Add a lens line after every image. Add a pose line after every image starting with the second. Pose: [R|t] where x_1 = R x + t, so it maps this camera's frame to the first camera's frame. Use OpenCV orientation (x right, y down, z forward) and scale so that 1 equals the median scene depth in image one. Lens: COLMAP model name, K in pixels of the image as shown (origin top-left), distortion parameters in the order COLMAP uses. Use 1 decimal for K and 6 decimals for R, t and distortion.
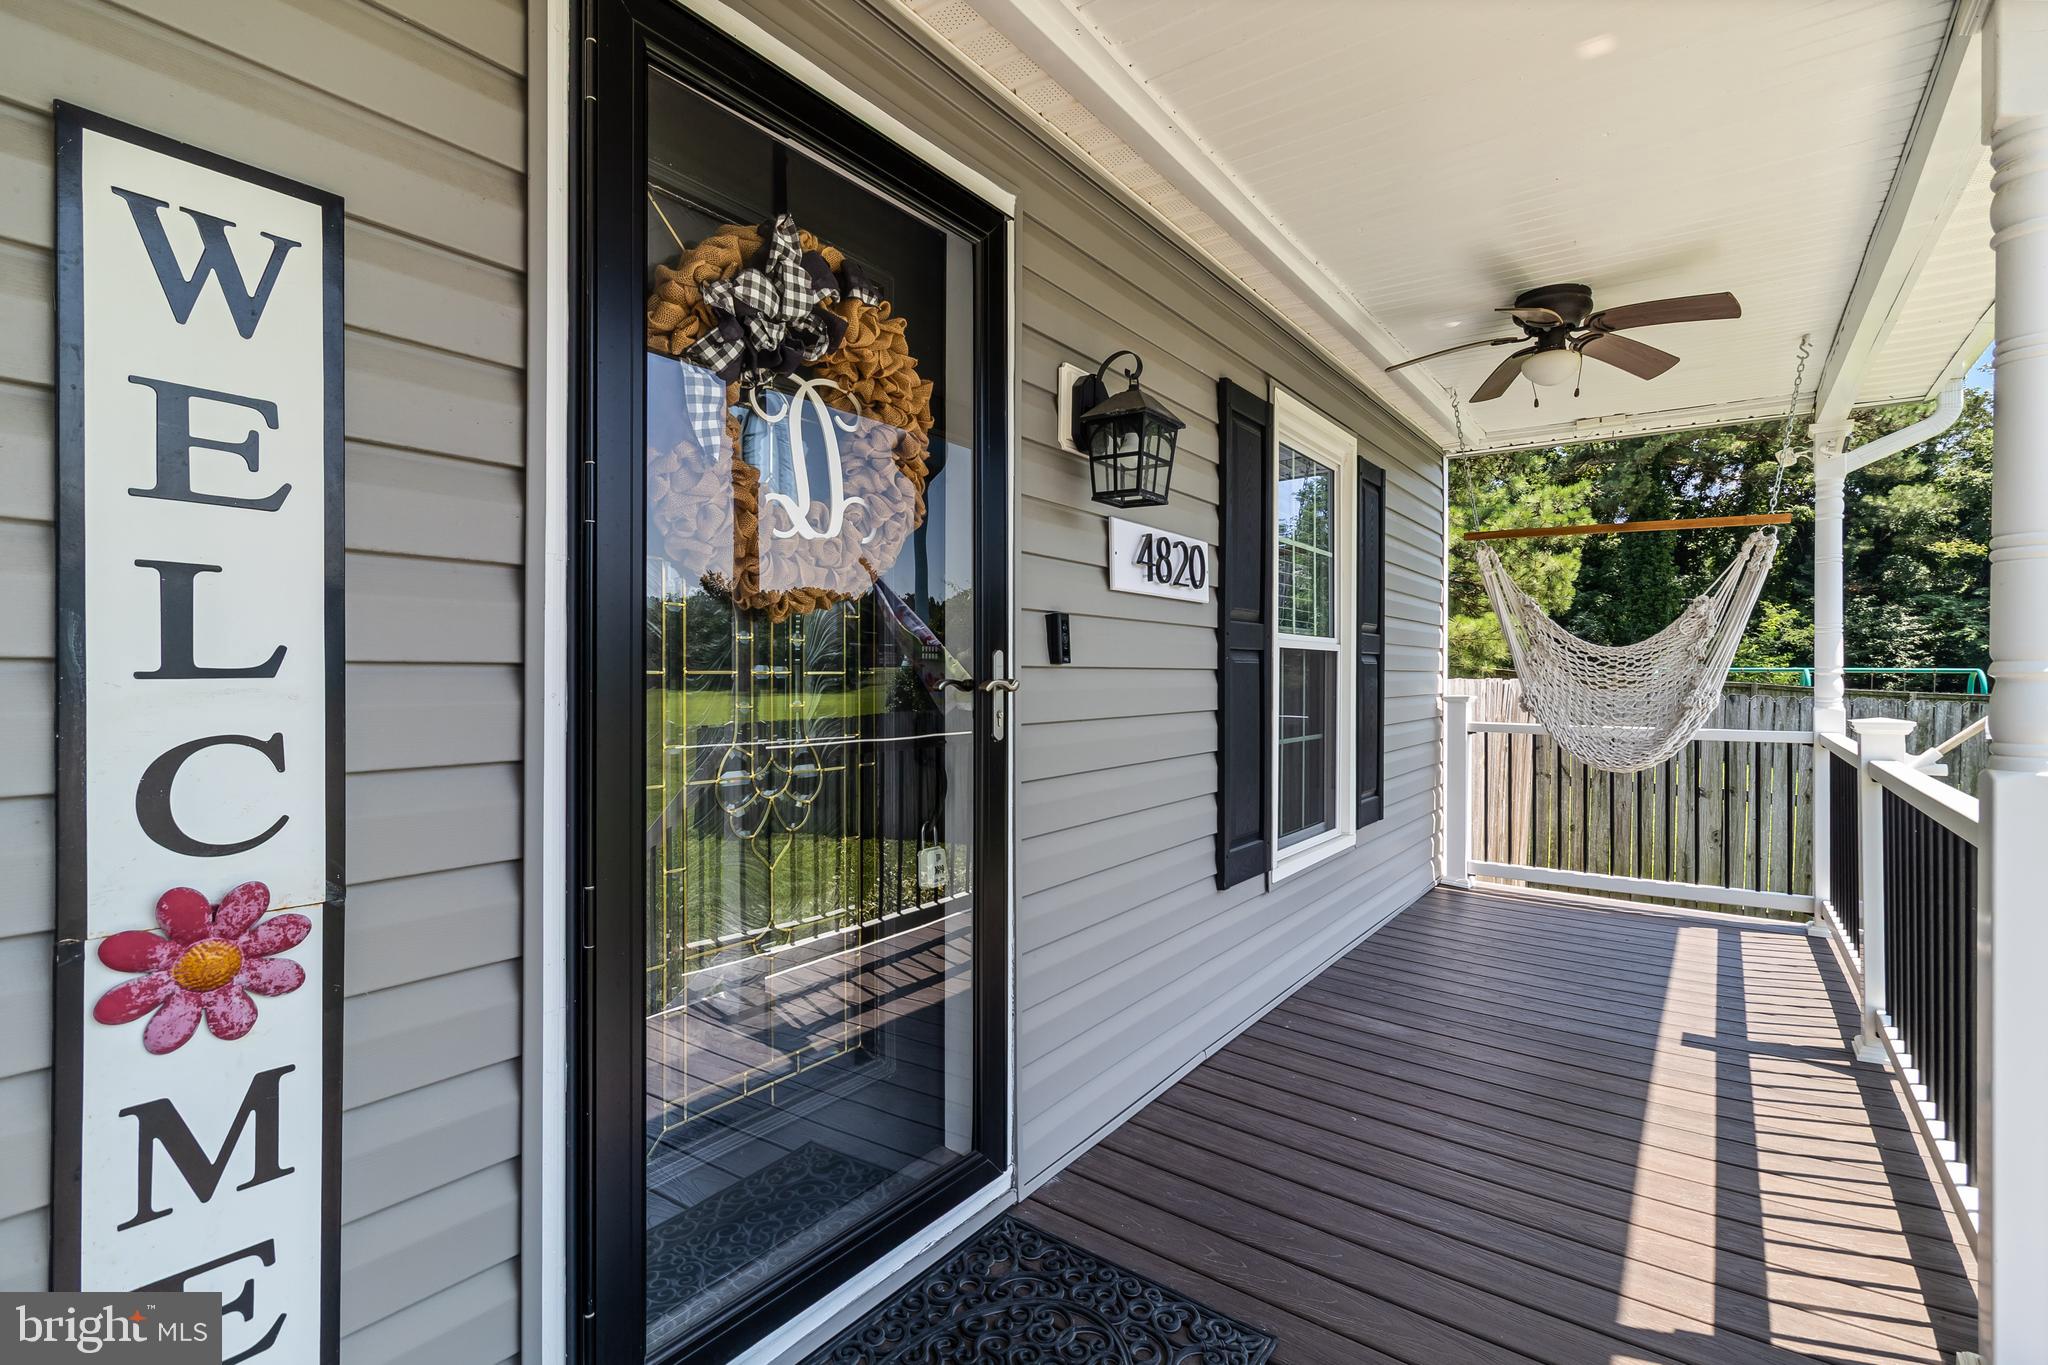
lens RADIAL K [[922.8, 0, 1017.3], [0, 922.8, 672.7], [0, 0, 1]] dist [-0.000192, -0.000329]
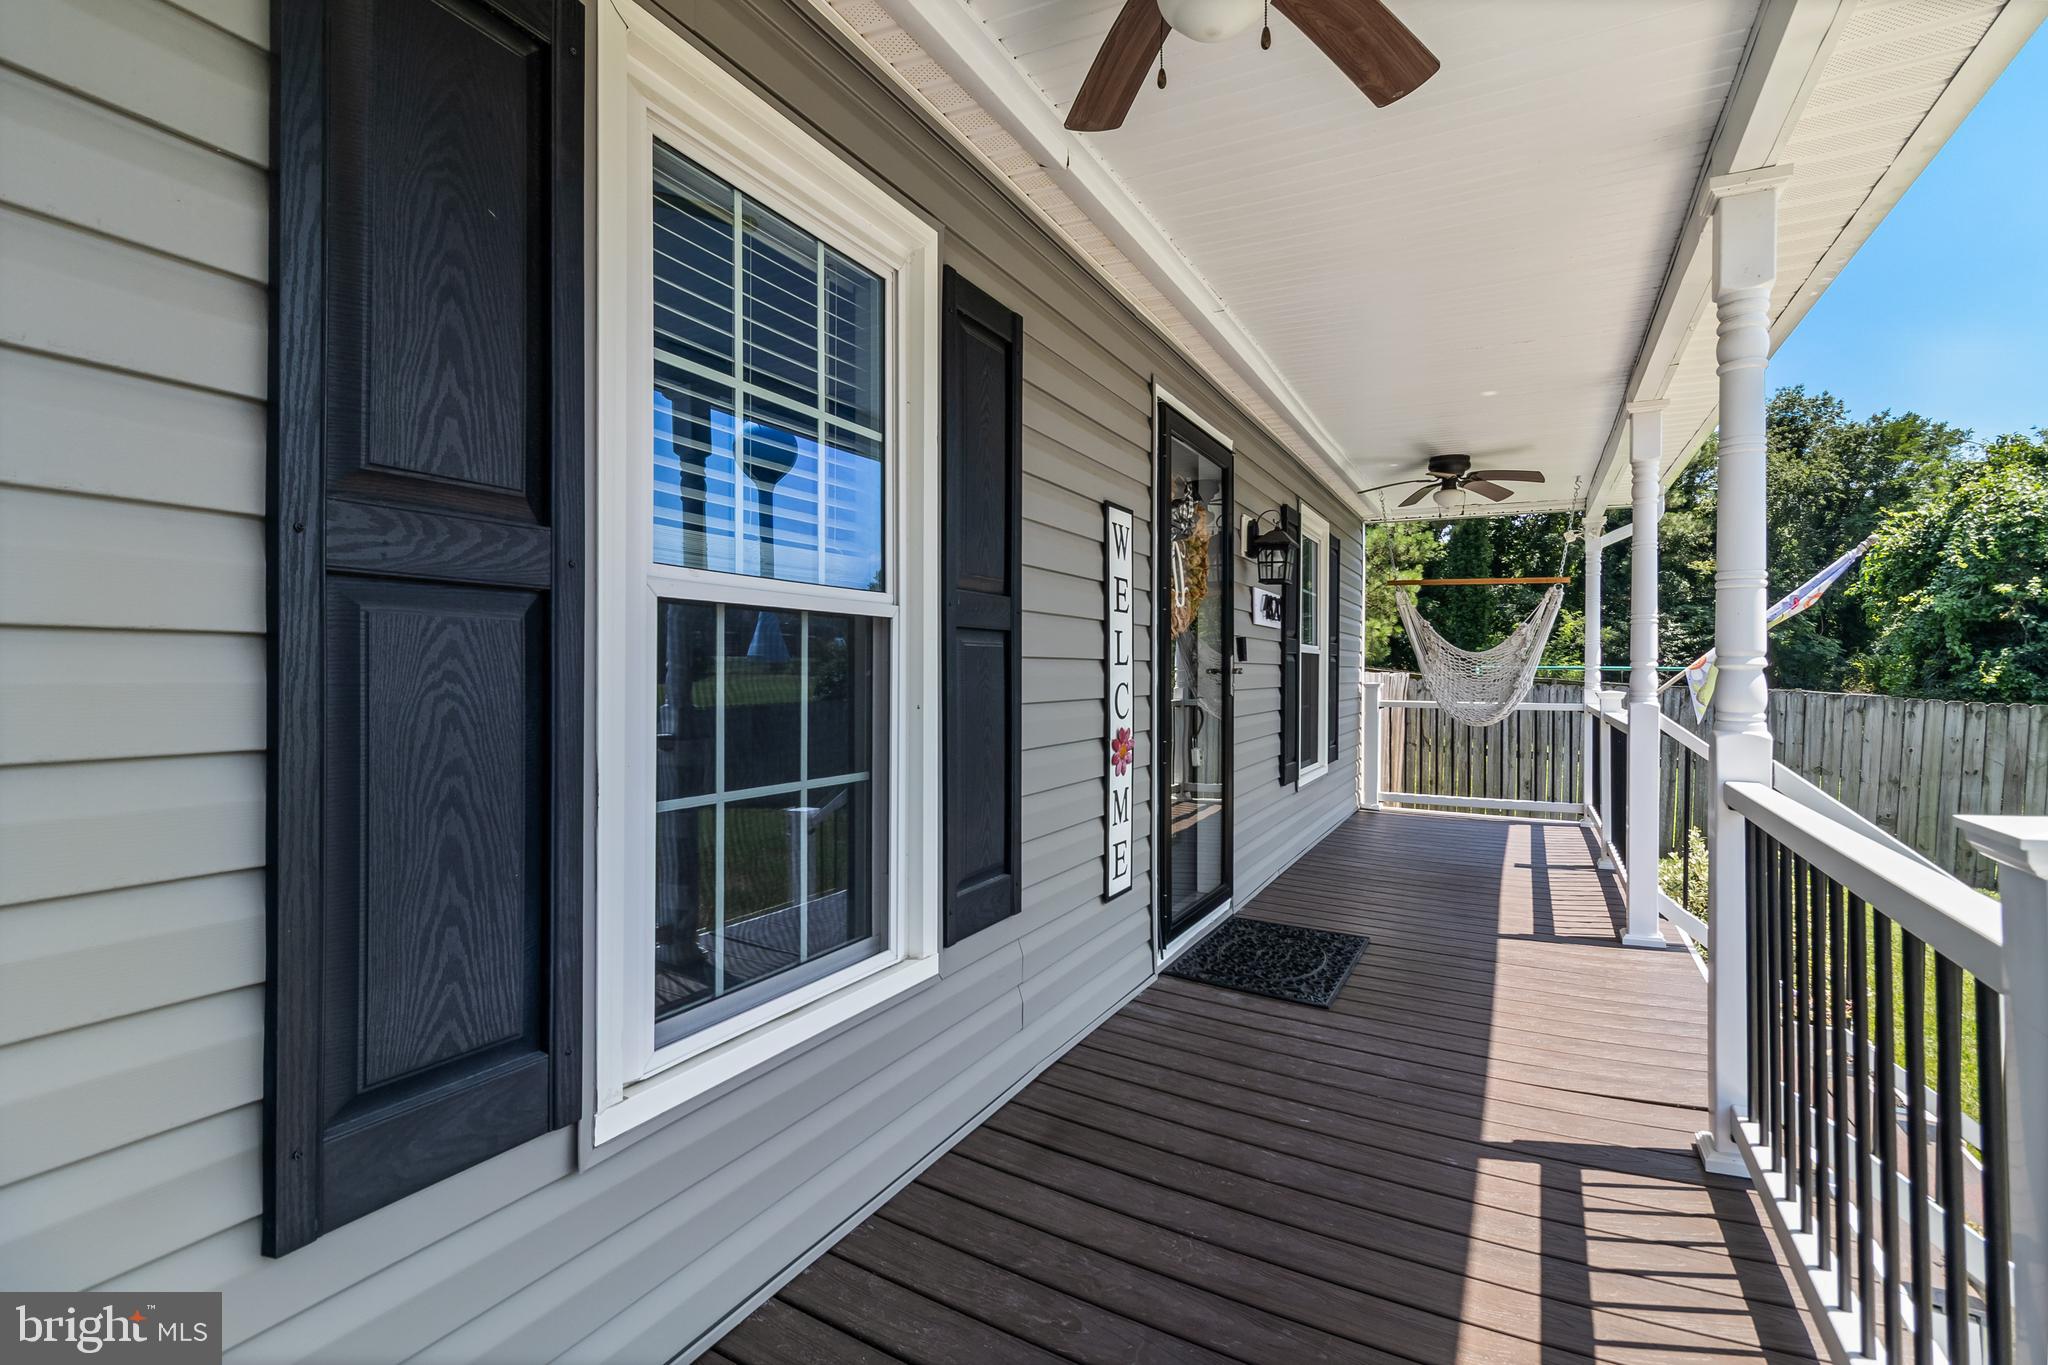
lens RADIAL K [[908.5, 0, 1010.0], [0, 908.5, 670.1], [0, 0, 1]] dist [-0.001723, -0.000202]
pose [[0.991091, 0.002451, 0.133165, -0.424817], [-0.002570, 0.999996, 0.000720, 0.005394], [-0.133163, -0.001055, 0.991094, -0.540845]]
